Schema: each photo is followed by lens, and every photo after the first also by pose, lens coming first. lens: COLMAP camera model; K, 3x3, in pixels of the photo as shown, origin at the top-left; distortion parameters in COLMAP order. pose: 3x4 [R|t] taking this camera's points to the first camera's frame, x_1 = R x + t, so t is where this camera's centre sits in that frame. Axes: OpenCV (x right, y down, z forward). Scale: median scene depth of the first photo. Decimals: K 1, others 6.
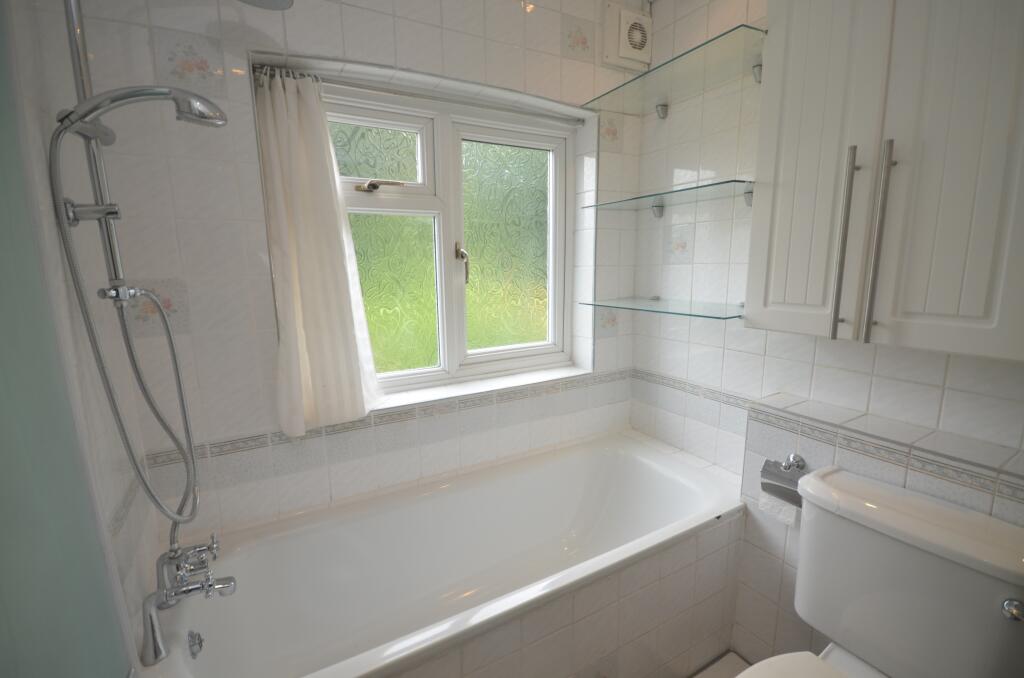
lens RADIAL K [[455.2, 0, 512.0], [0, 455.2, 339.0], [0, 0, 1]] dist [-0.002220, -0.000061]
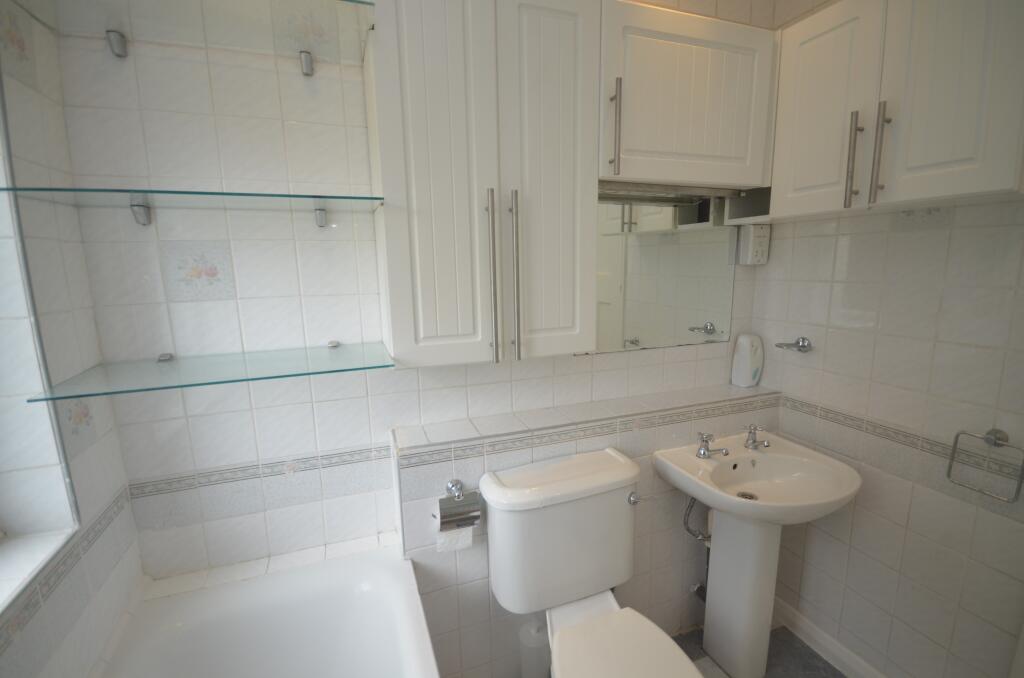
lens RADIAL K [[455.2, 0, 512.0], [0, 455.2, 339.0], [0, 0, 1]] dist [-0.002220, -0.000061]
pose [[0.156207, -0.151150, 0.976091, -0.278652], [0.178050, 0.976342, 0.122695, -0.144404], [-0.971544, 0.154628, 0.179424, 0.595379]]
